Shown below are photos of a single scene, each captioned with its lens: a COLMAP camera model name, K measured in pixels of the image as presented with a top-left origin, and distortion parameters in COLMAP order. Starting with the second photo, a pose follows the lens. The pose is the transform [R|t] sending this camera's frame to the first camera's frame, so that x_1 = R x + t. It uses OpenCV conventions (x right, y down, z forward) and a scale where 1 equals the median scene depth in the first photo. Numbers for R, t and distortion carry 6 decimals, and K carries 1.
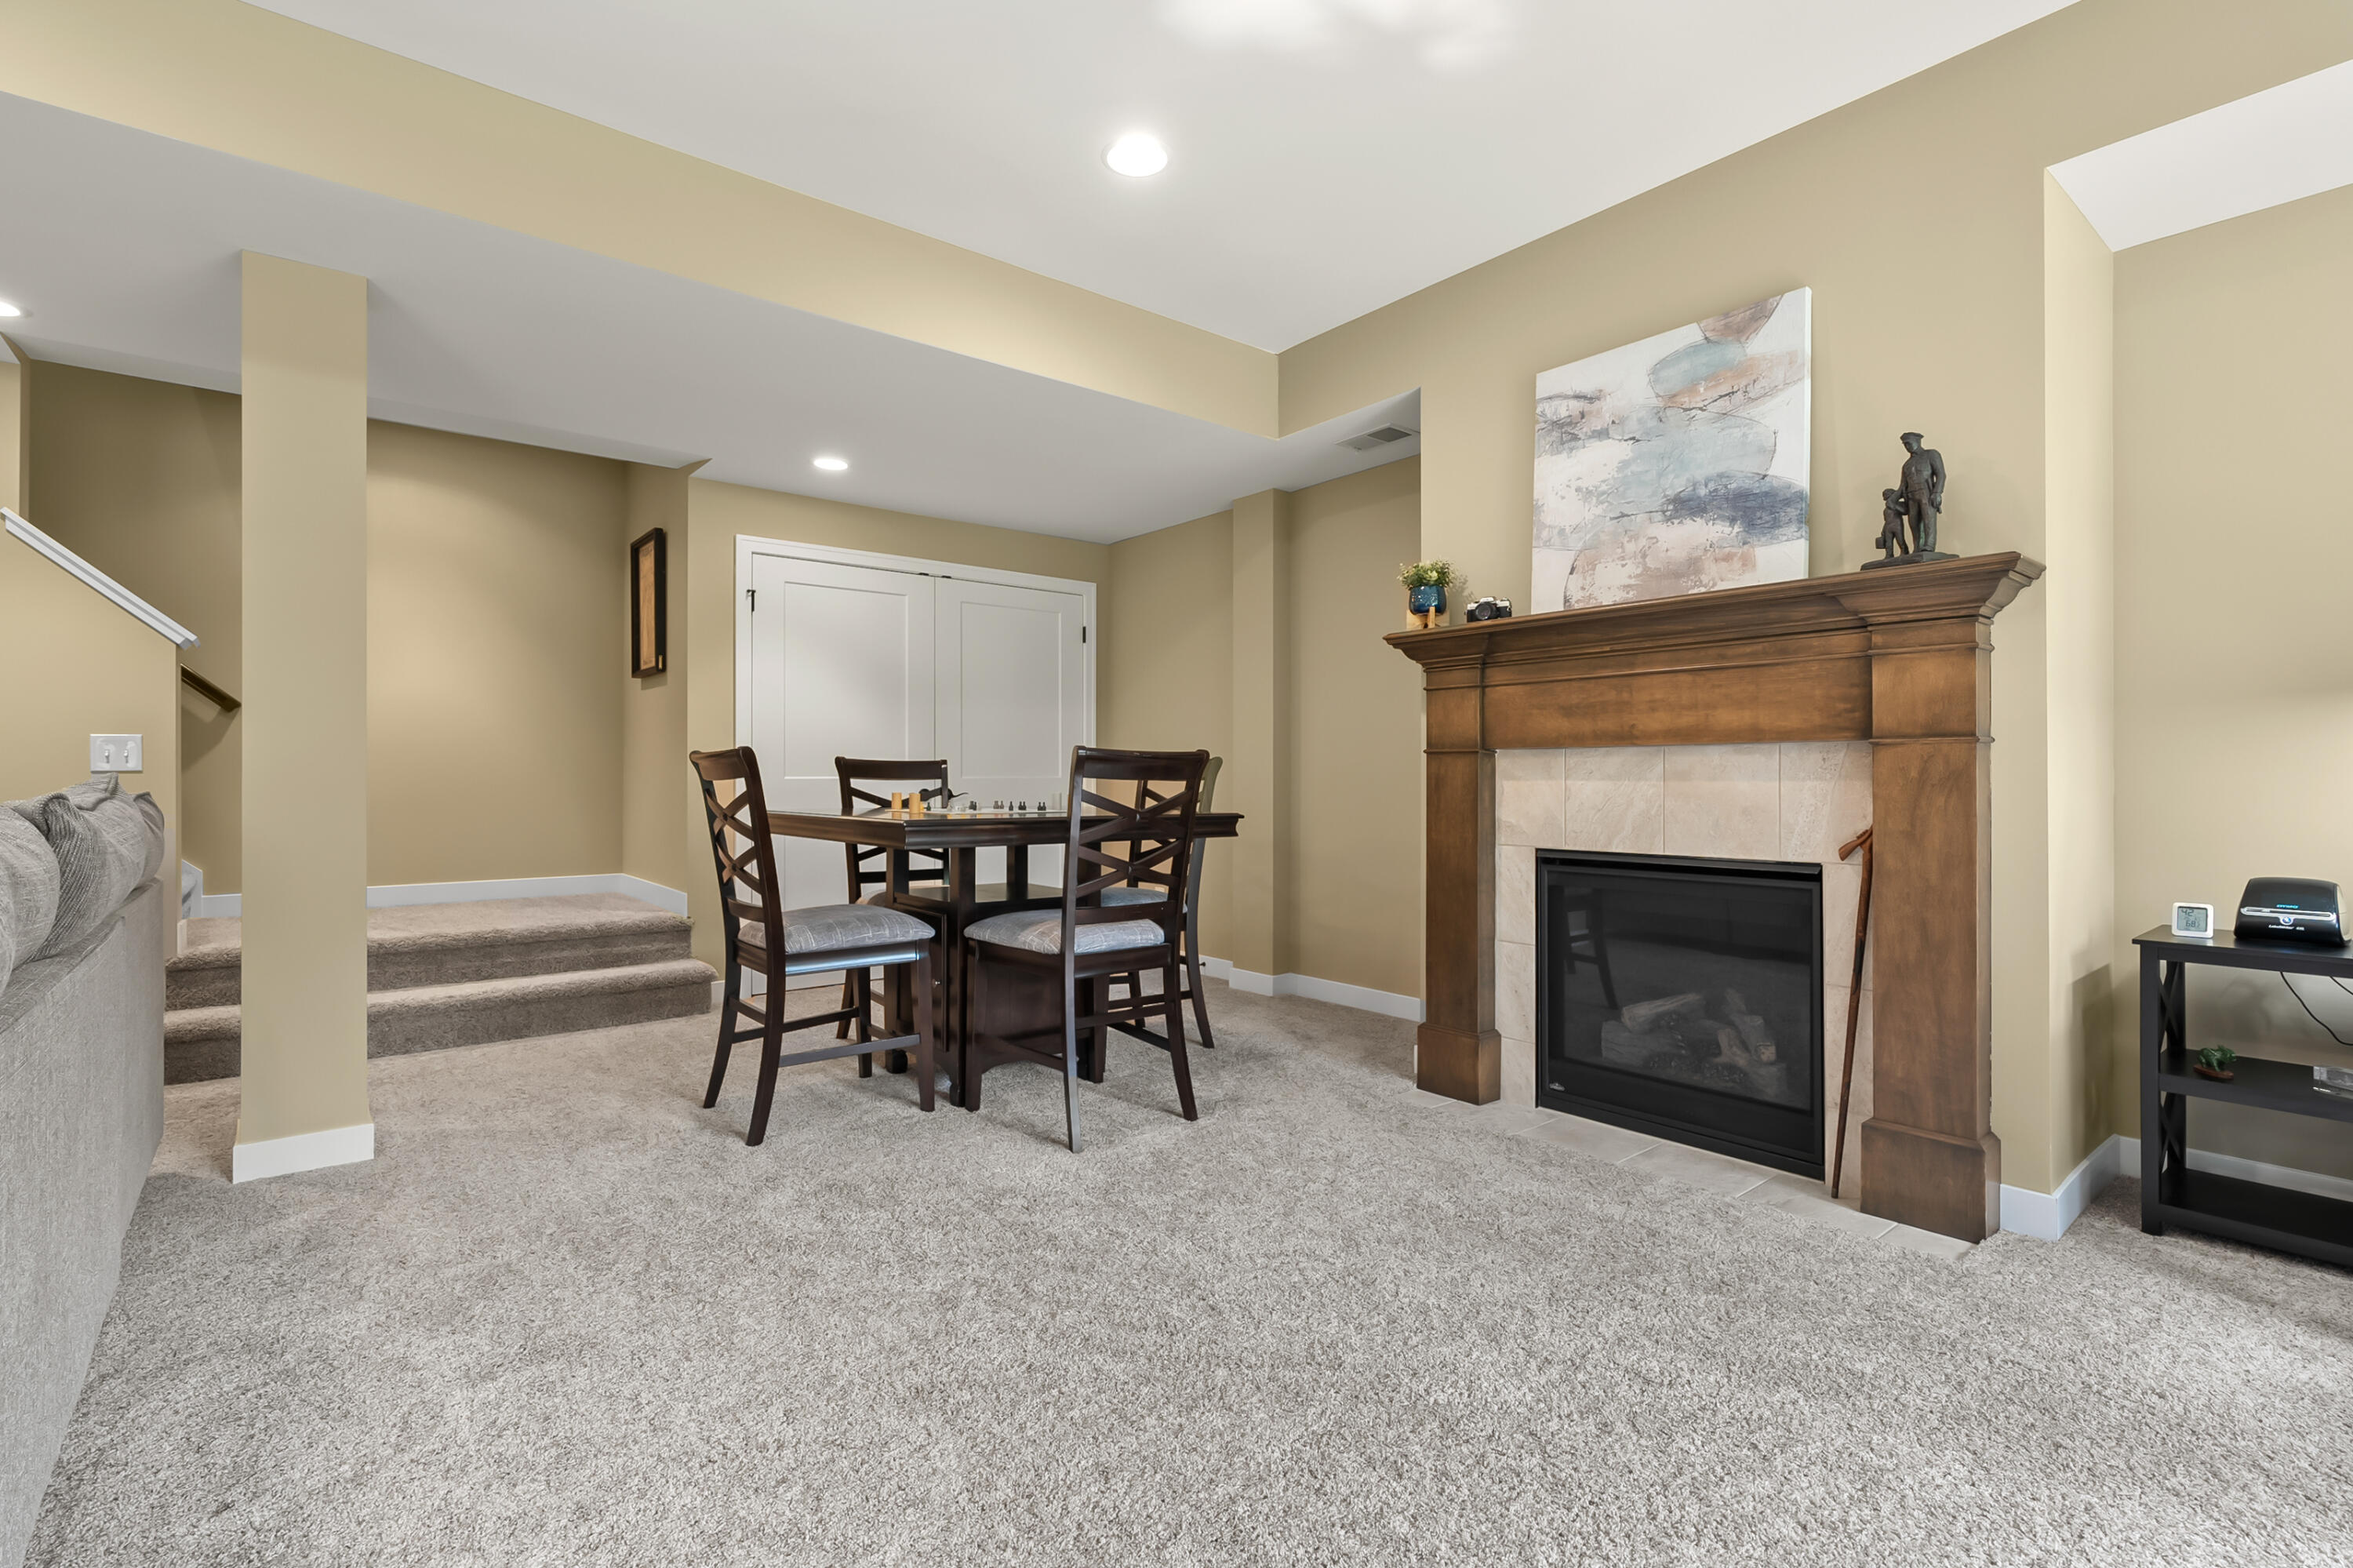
lens RADIAL K [[1064.8, 0, 1175.7], [0, 1064.8, 772.7], [0, 0, 1]] dist [-0.004202, 0.000452]
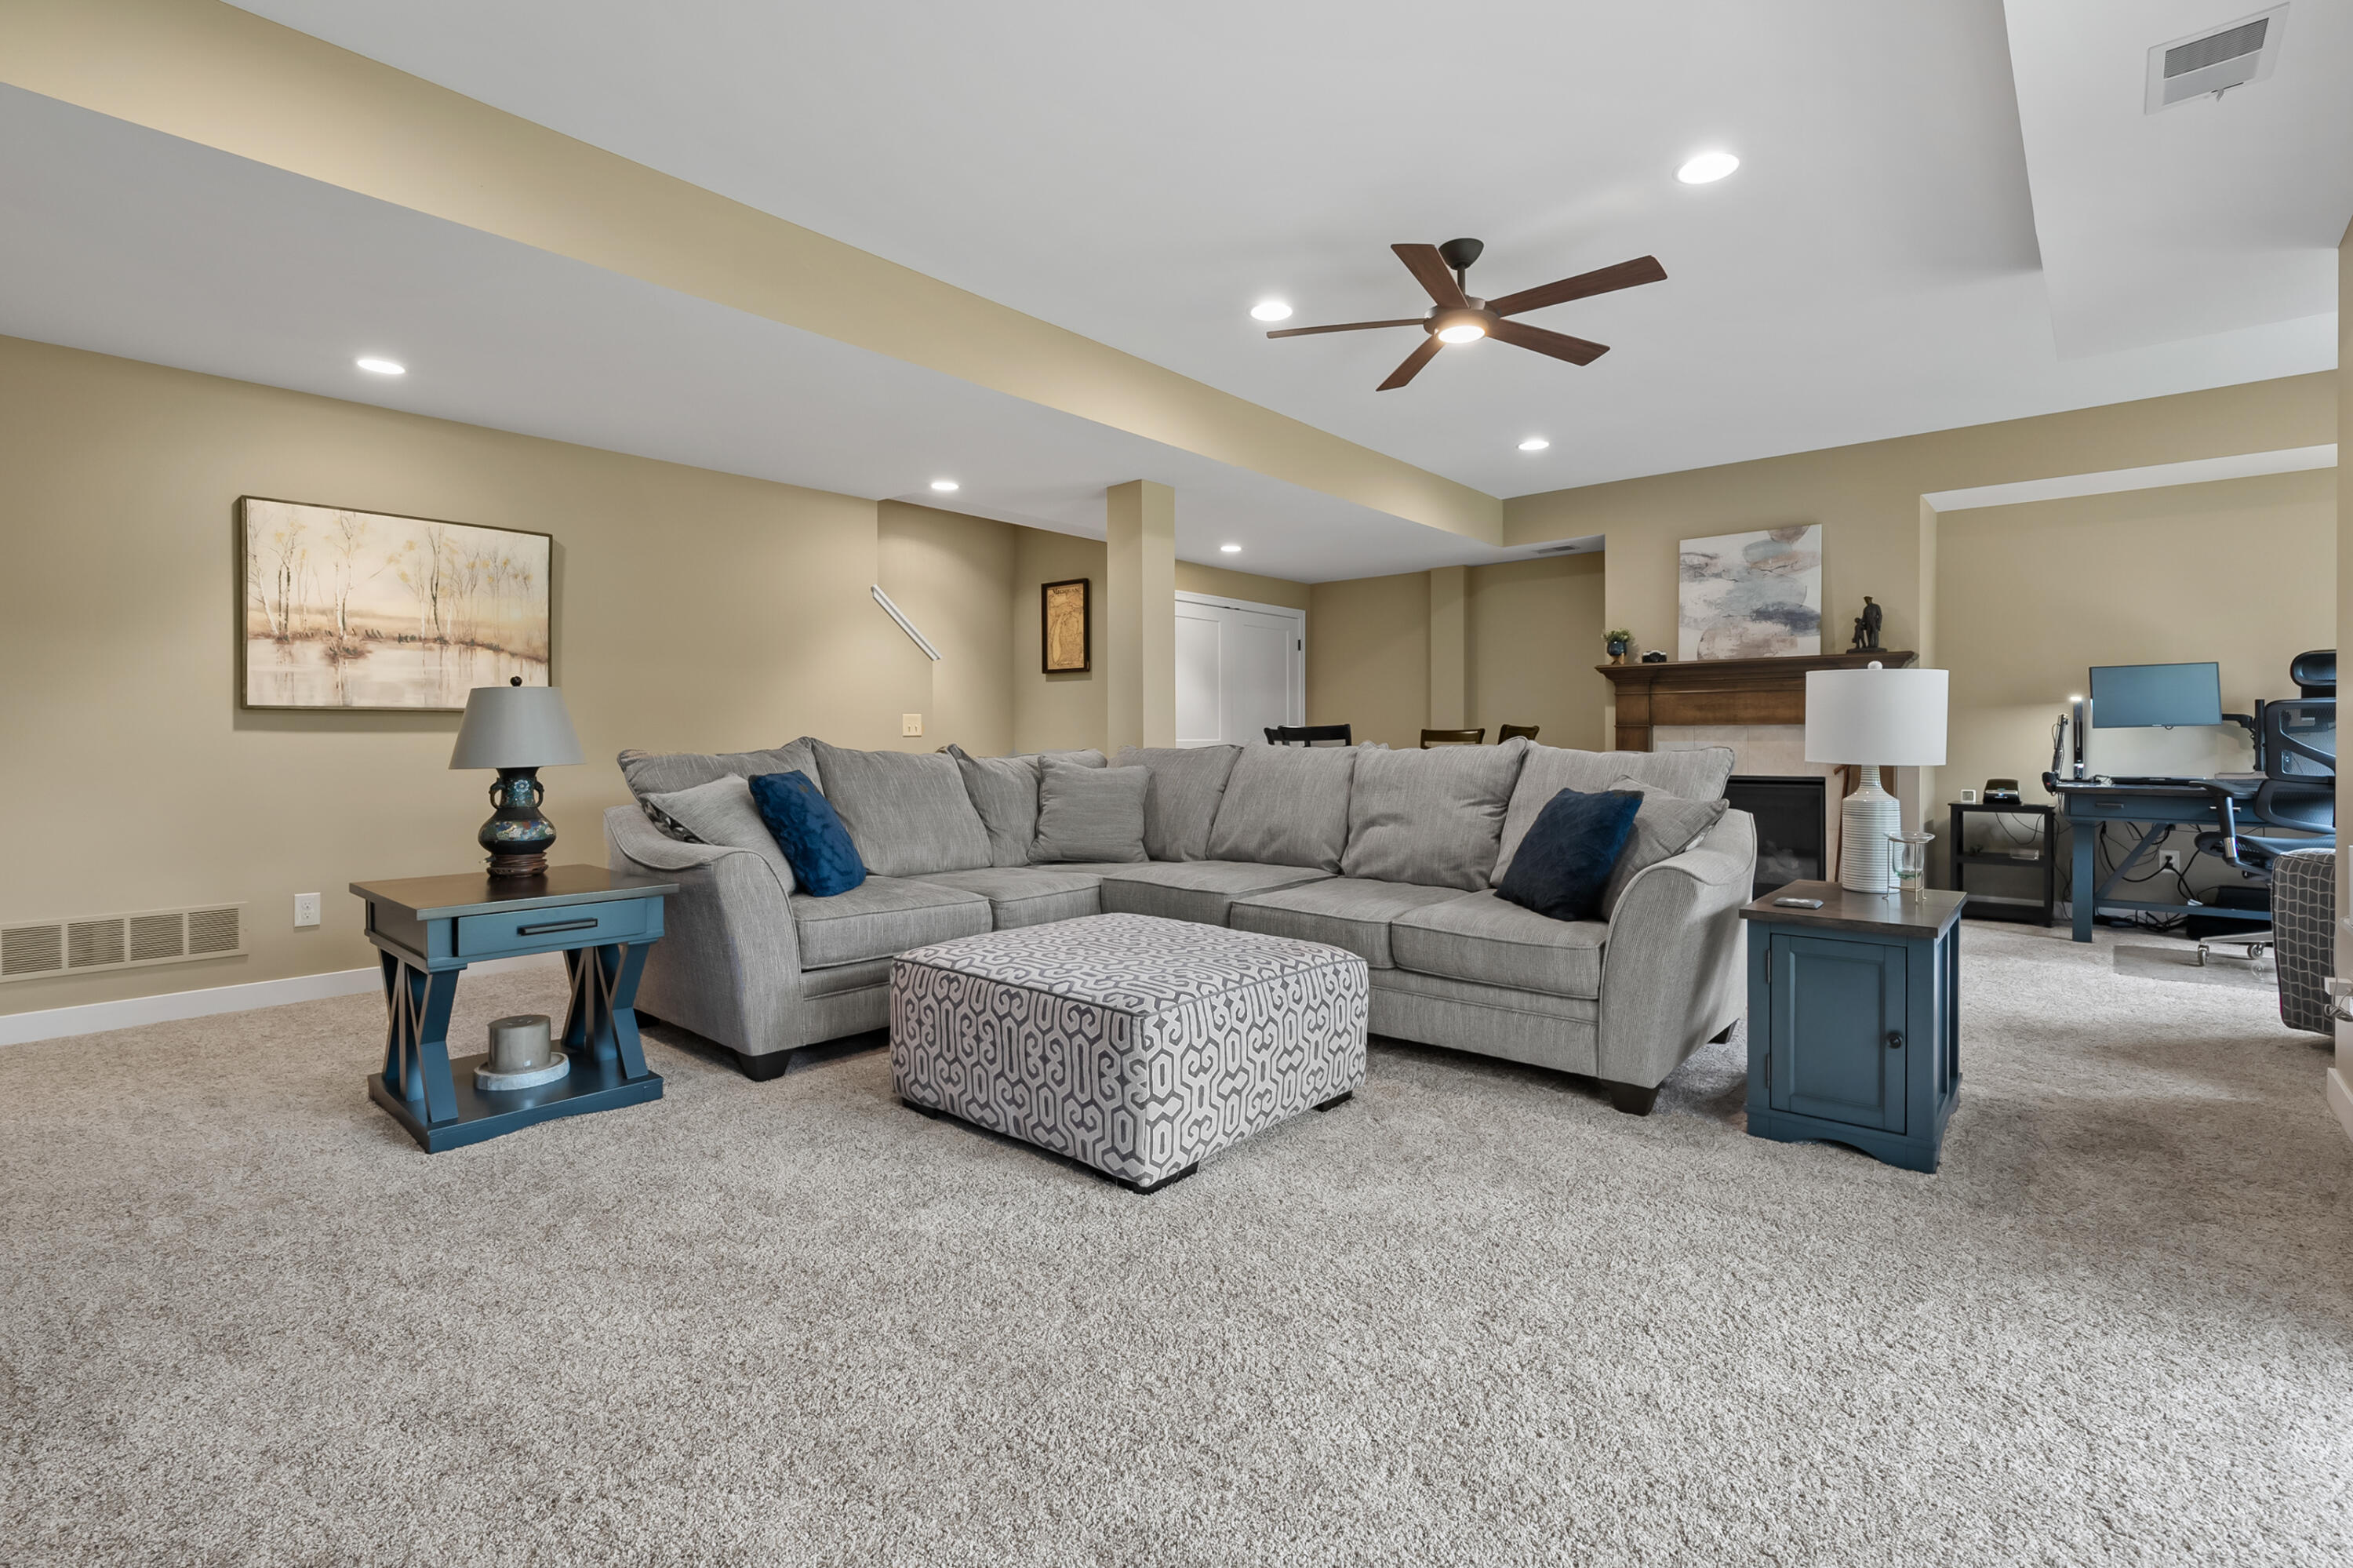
lens RADIAL K [[1064.8, 0, 1175.7], [0, 1064.8, 753.1], [0, 0, 1]] dist [-0.004202, 0.000452]
pose [[0.986398, -0.002036, 0.164361, -1.102346], [-0.000203, 0.999907, 0.013603, 0.003027], [-0.164374, -0.013452, 0.986306, -0.988961]]
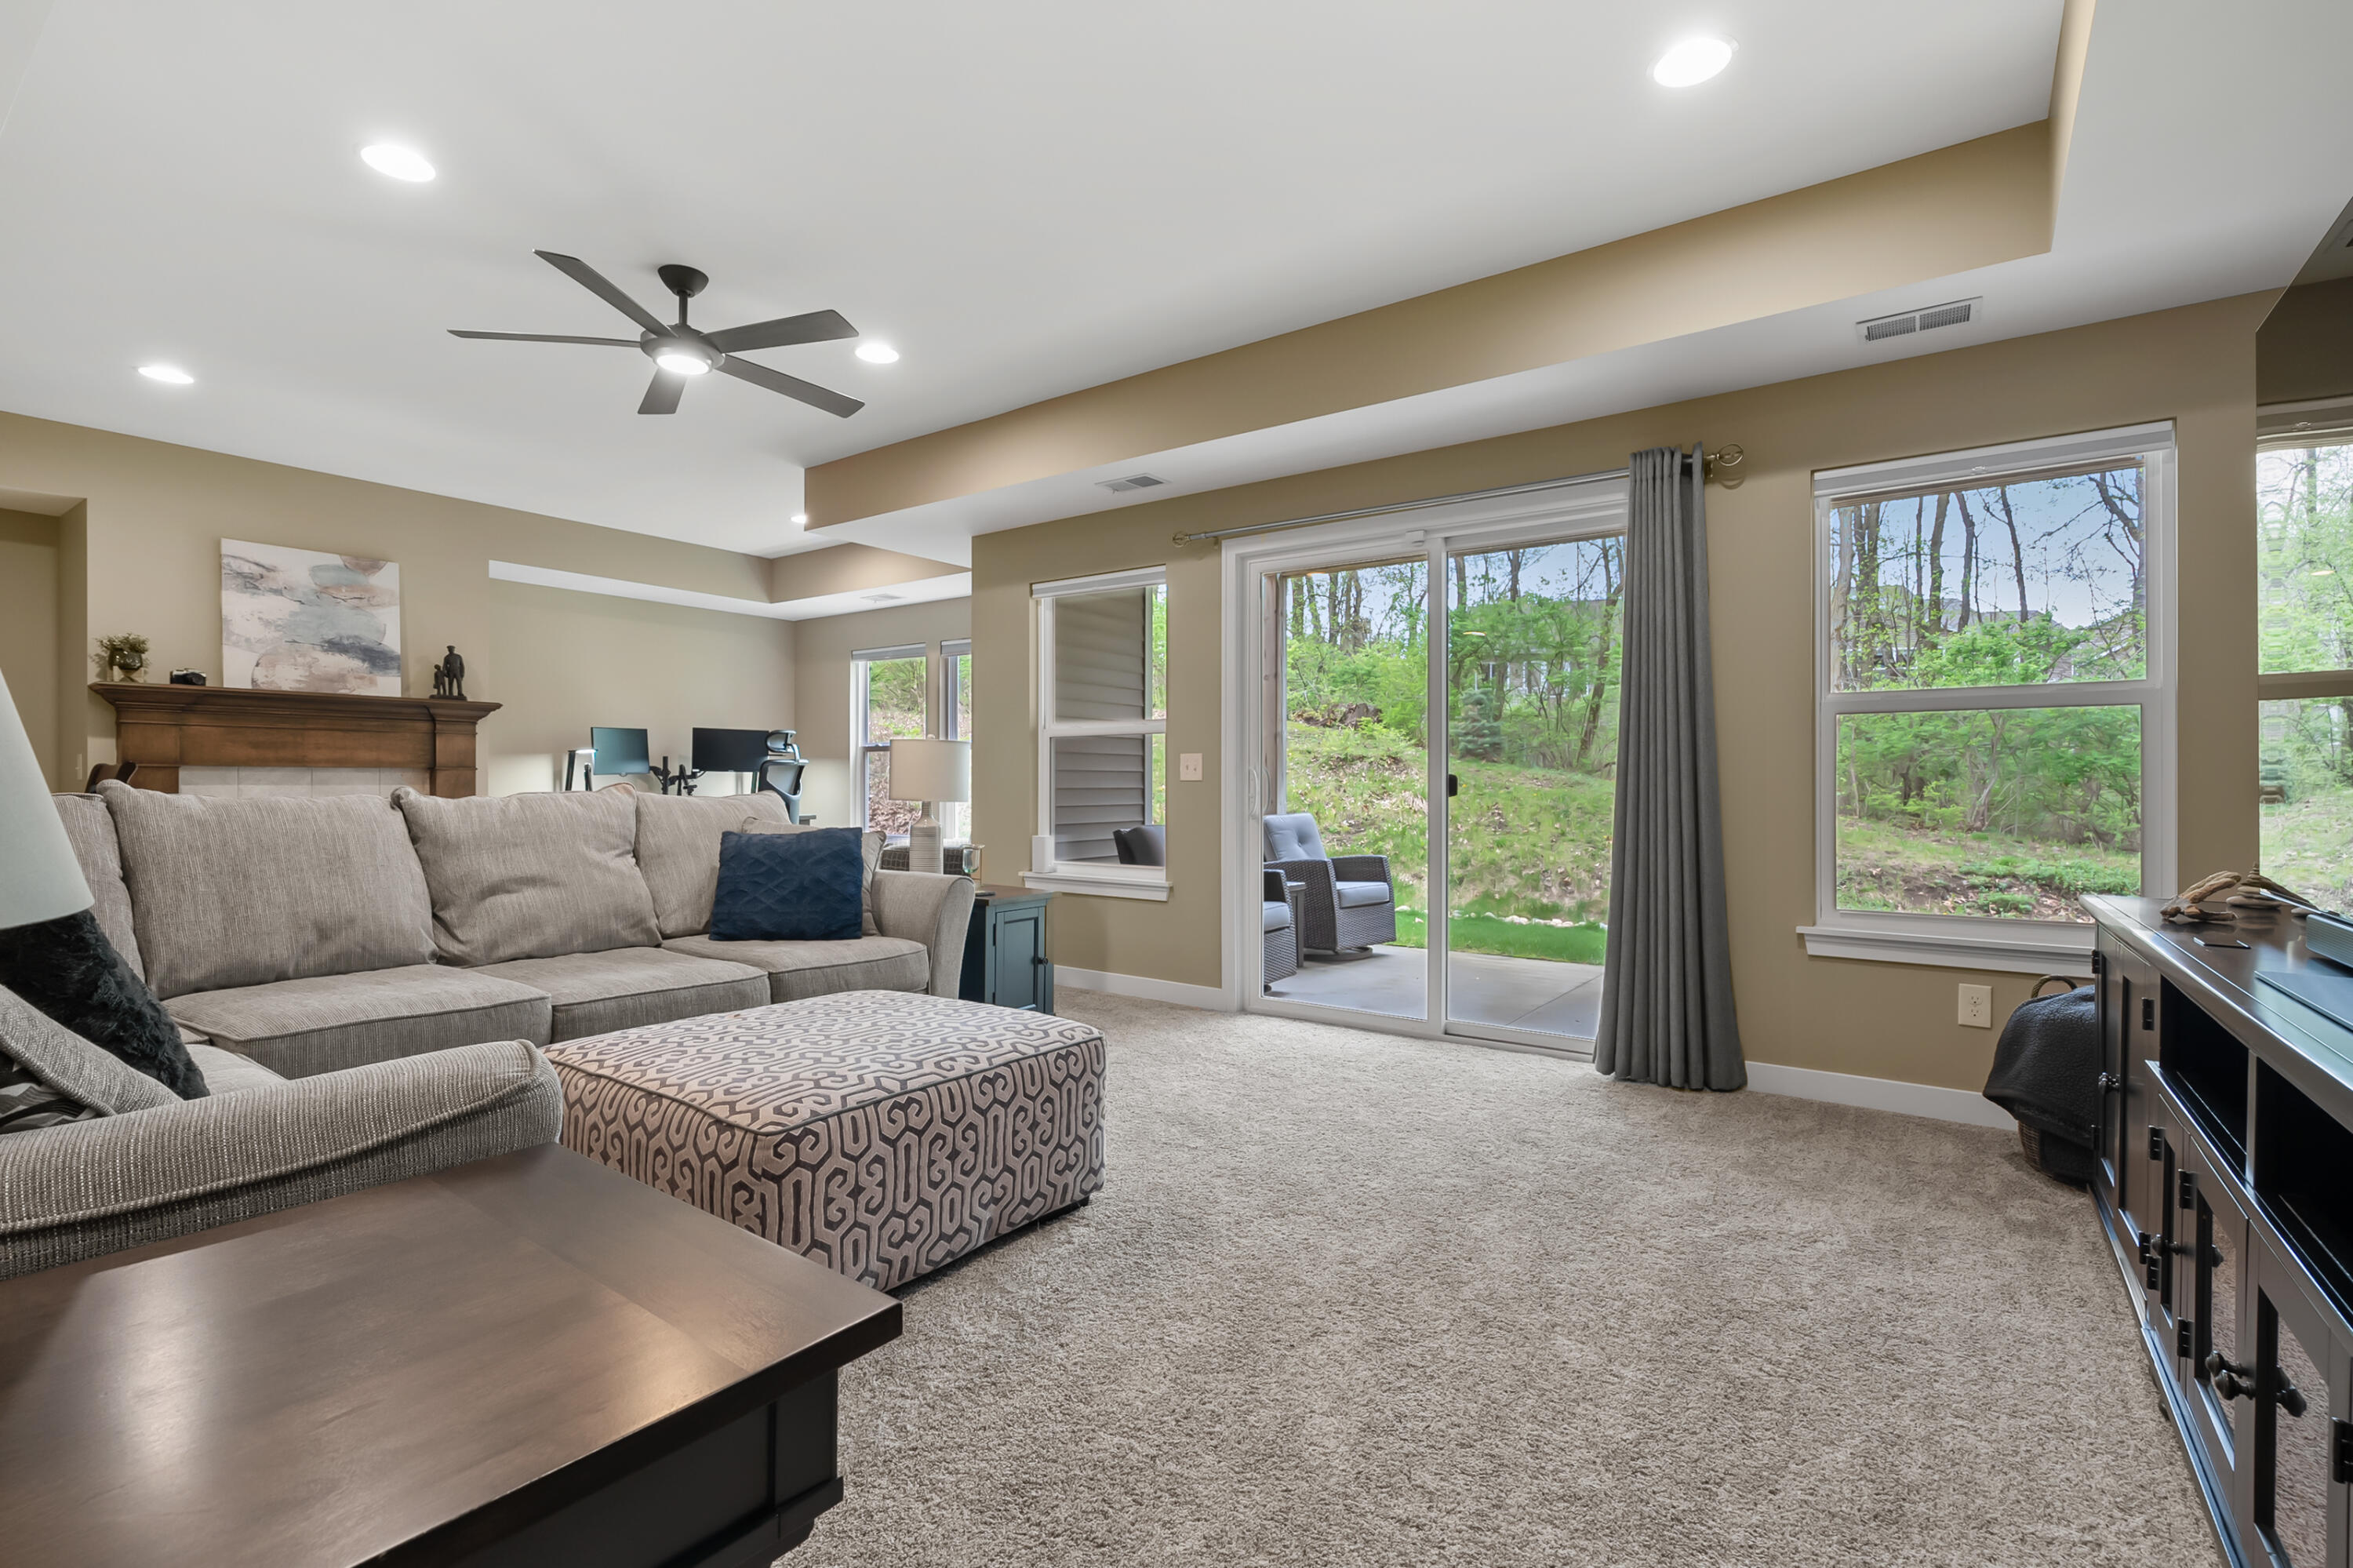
lens RADIAL K [[1064.8, 0, 1173.5], [0, 1064.8, 774.3], [0, 0, 1]] dist [-0.004202, 0.000452]
pose [[-0.254620, 0.009673, 0.966993, -1.887417], [-0.003007, 0.999937, -0.010794, 0.003339], [-0.967036, -0.005657, -0.254575, -0.005708]]
